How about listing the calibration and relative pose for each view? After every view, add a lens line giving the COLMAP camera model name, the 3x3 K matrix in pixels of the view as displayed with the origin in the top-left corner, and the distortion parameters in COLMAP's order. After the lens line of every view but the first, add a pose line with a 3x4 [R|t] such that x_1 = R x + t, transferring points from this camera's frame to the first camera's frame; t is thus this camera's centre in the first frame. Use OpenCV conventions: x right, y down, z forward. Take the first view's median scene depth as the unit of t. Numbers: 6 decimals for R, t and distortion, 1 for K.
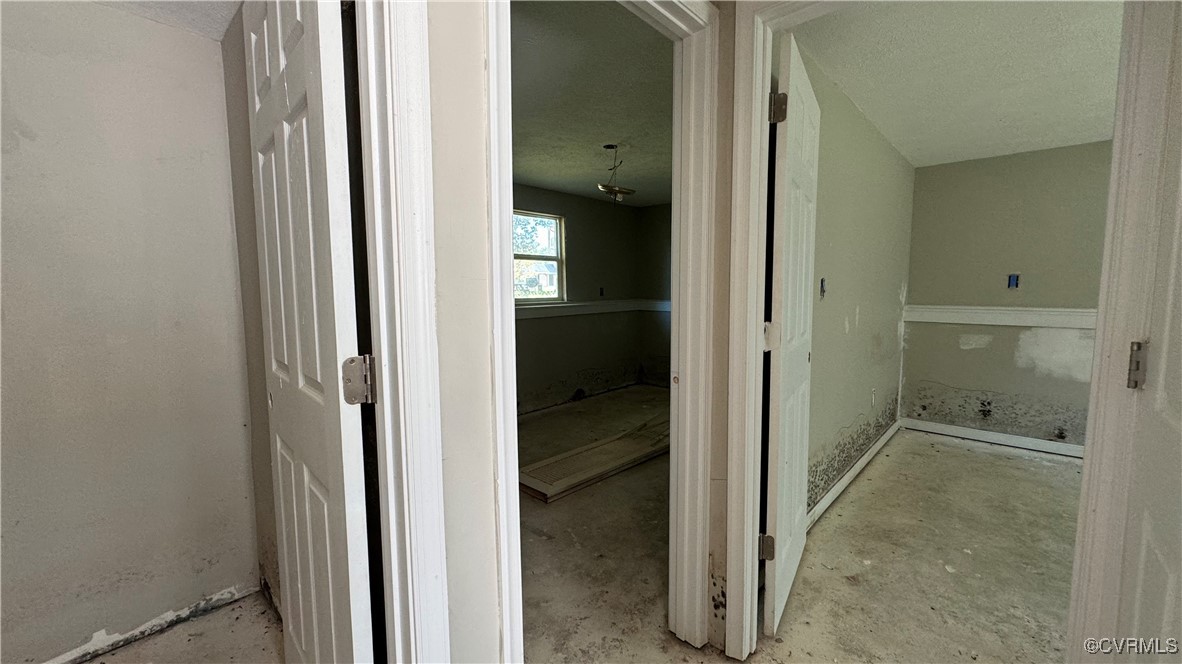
lens RADIAL K [[469.9, 0, 591.0], [0, 469.9, 332.0], [0, 0, 1]] dist [0.000610, 0.000258]
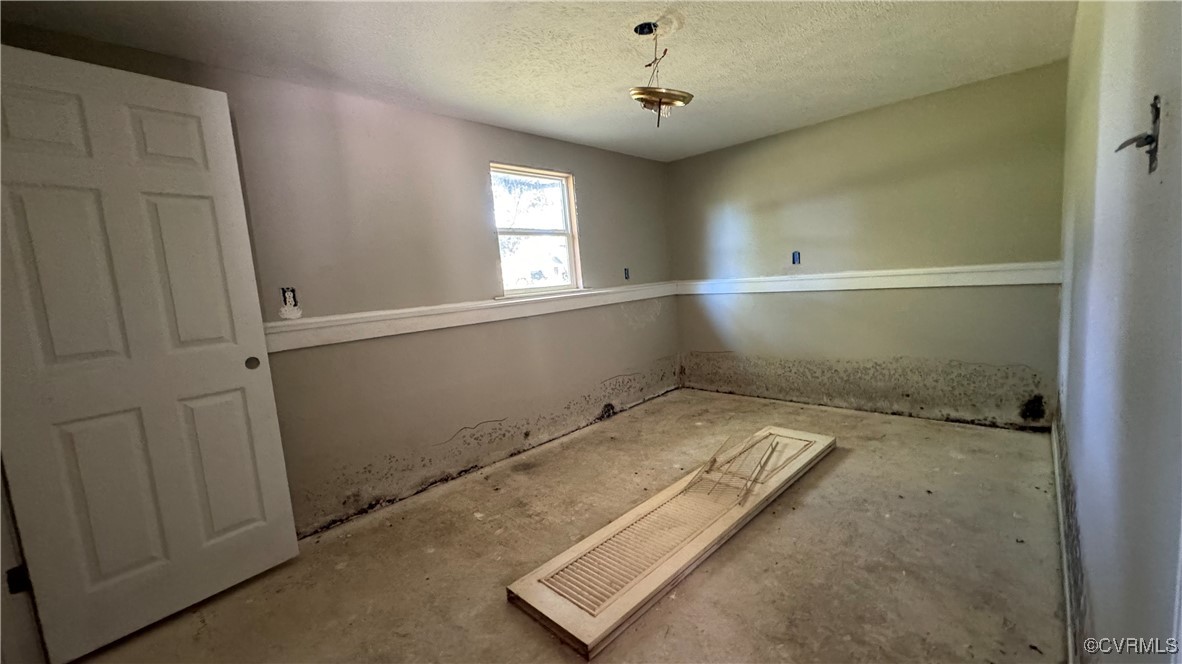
lens RADIAL K [[469.9, 0, 591.0], [0, 469.9, 332.0], [0, 0, 1]] dist [0.000610, 0.000258]
pose [[0.997610, -0.066351, -0.019281, -0.031501], [0.066727, 0.997579, 0.019563, -0.011517], [0.017936, -0.020803, 0.999623, 0.267014]]
